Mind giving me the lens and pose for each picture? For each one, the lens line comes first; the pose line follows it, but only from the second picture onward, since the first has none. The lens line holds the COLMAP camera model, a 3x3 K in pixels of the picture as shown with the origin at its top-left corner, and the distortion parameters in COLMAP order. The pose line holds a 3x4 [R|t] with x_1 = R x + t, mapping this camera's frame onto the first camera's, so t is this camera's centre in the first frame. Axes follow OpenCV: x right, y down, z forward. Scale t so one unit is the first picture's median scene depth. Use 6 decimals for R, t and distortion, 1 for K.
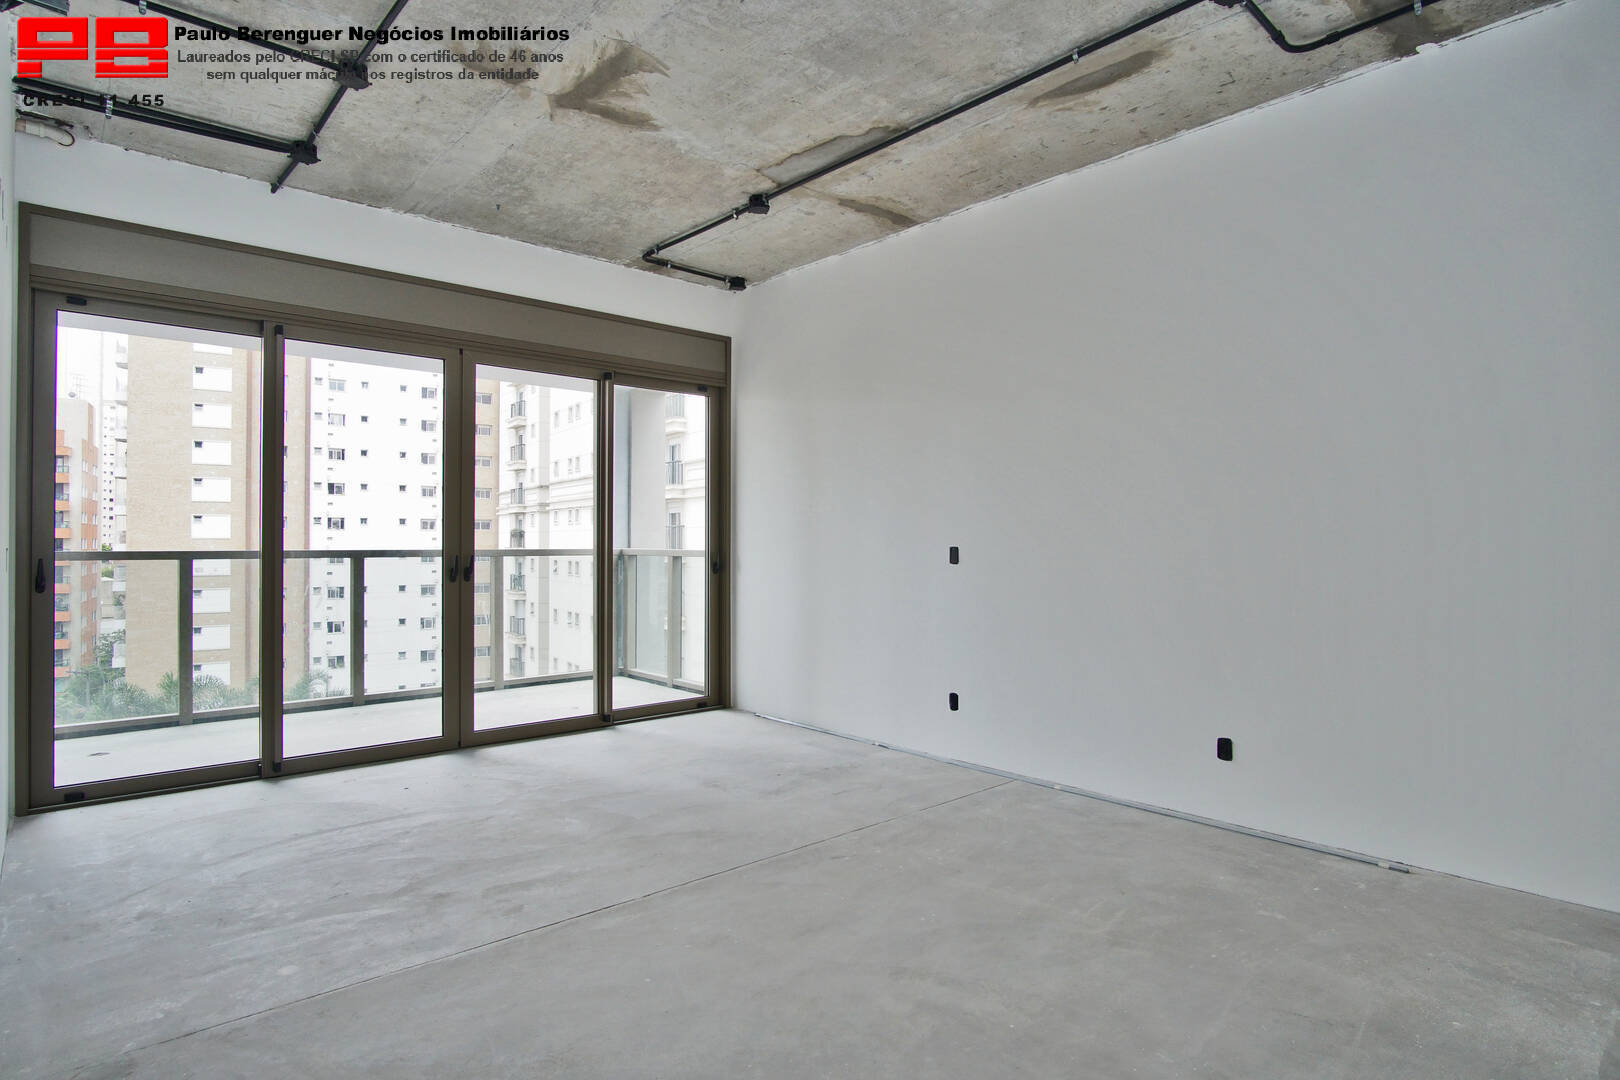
lens RADIAL K [[865.8, 0, 799.4], [0, 865.8, 539.1], [0, 0, 1]] dist [-0.035338, 0.010447]
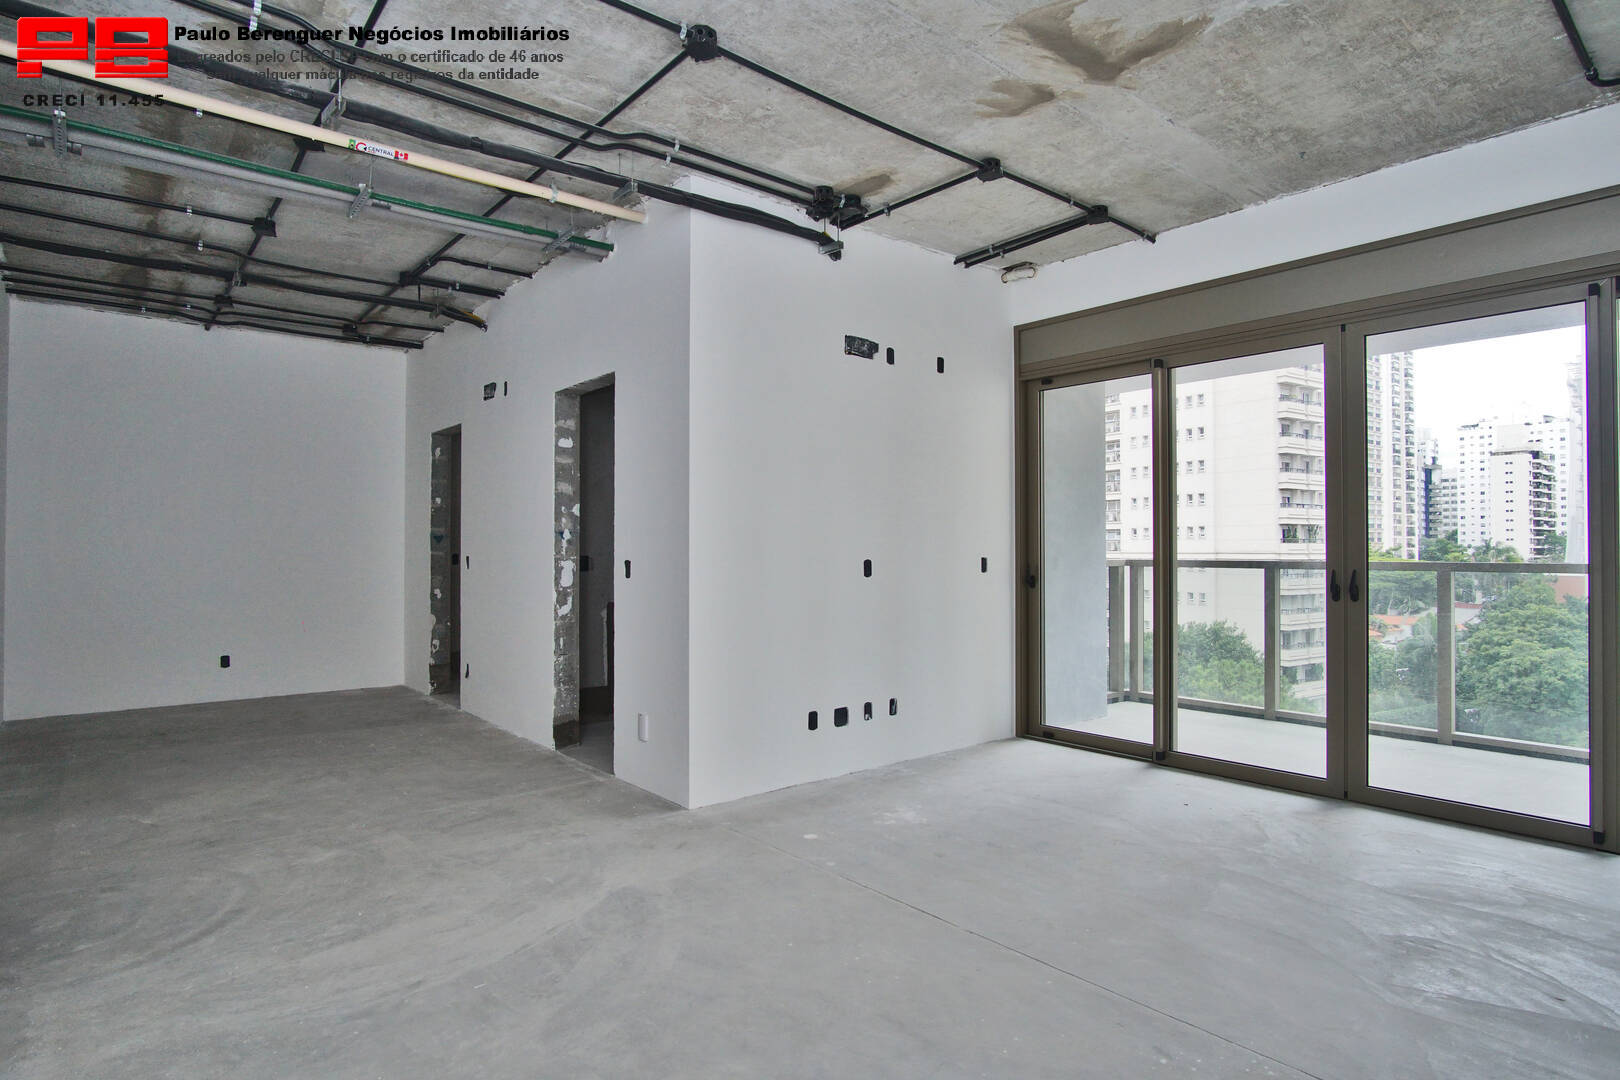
lens RADIAL K [[865.8, 0, 812.1], [0, 865.8, 531.4], [0, 0, 1]] dist [-0.035338, 0.010447]
pose [[-0.024234, -0.022566, -0.999452, 0.513792], [0.003186, 0.999738, -0.022650, -0.000884], [0.999701, -0.003733, -0.024156, 0.567063]]
